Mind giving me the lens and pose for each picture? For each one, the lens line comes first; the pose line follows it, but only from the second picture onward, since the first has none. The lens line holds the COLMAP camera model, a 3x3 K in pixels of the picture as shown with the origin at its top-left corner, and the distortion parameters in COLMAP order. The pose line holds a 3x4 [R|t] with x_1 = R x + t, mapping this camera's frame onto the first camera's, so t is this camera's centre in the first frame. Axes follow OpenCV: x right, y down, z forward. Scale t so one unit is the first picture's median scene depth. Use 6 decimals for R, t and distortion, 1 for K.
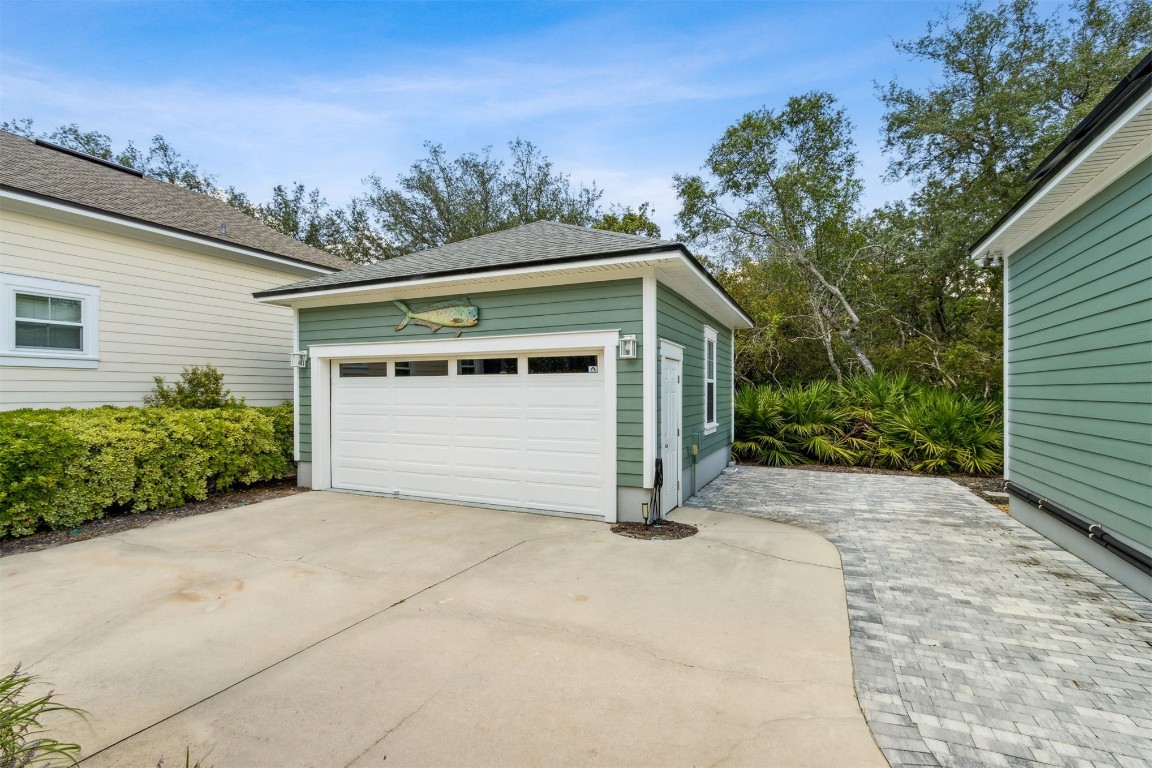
lens RADIAL K [[560.8, 0, 598.3], [0, 560.8, 393.5], [0, 0, 1]] dist [0.005660, 0.000519]
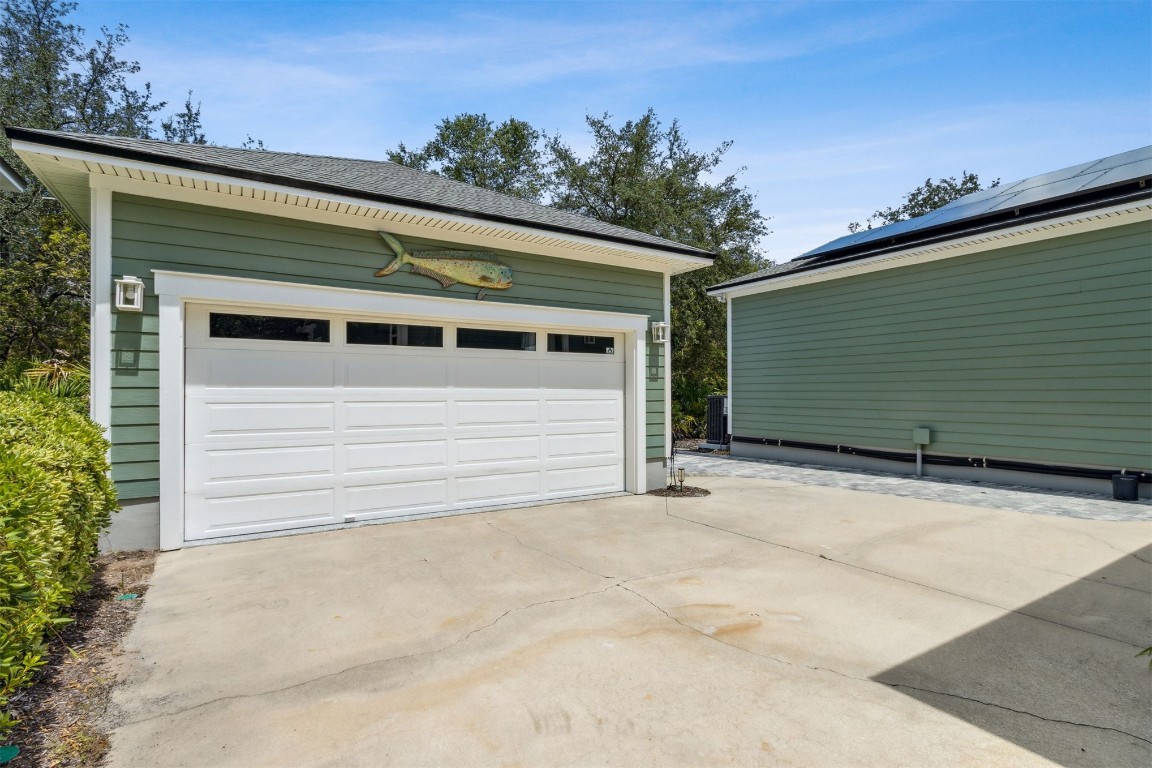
lens RADIAL K [[560.8, 0, 583.6], [0, 560.8, 388.3], [0, 0, 1]] dist [0.005660, 0.000519]
pose [[0.541819, 0.005597, 0.840476, -1.085726], [0.003501, 0.999954, -0.008916, 0.041853], [-0.840488, 0.007774, 0.541775, 0.578269]]
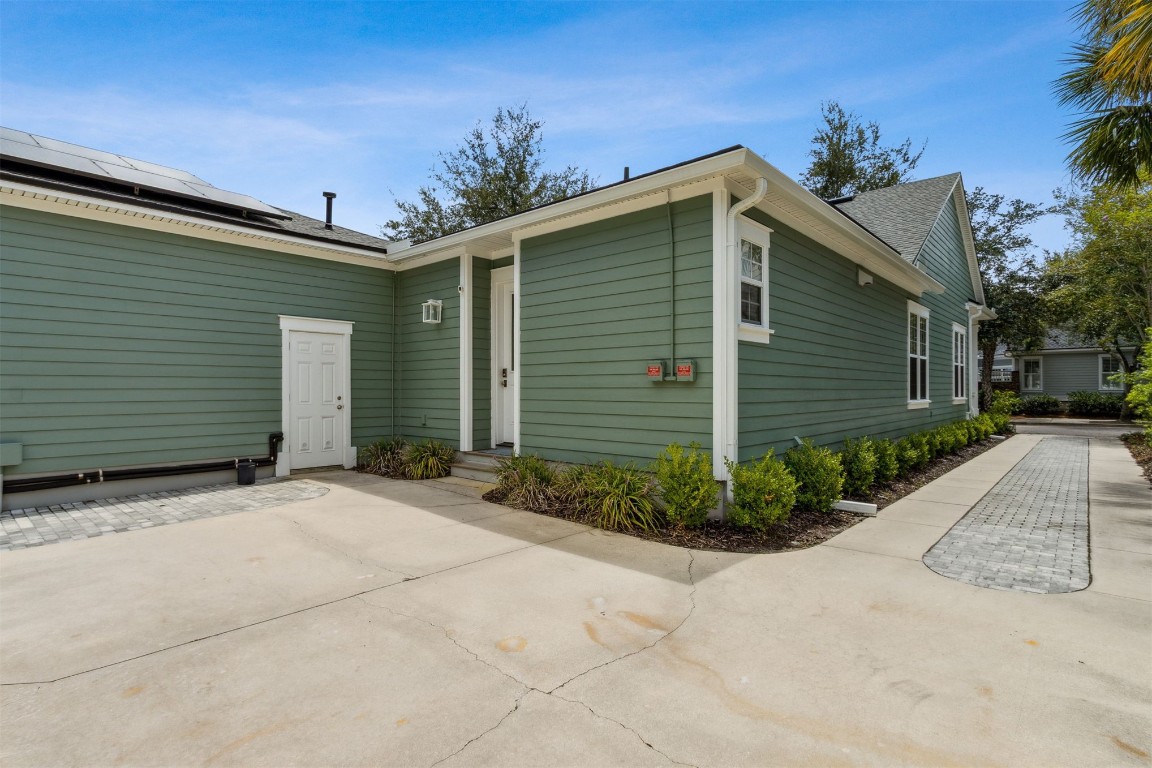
lens RADIAL K [[560.8, 0, 578.3], [0, 560.8, 383.4], [0, 0, 1]] dist [0.005660, 0.000519]
pose [[-0.953308, 0.004043, 0.301972, -0.653285], [0.001508, 0.999962, -0.008626, 0.039201], [-0.301996, -0.007768, -0.953278, 1.304924]]
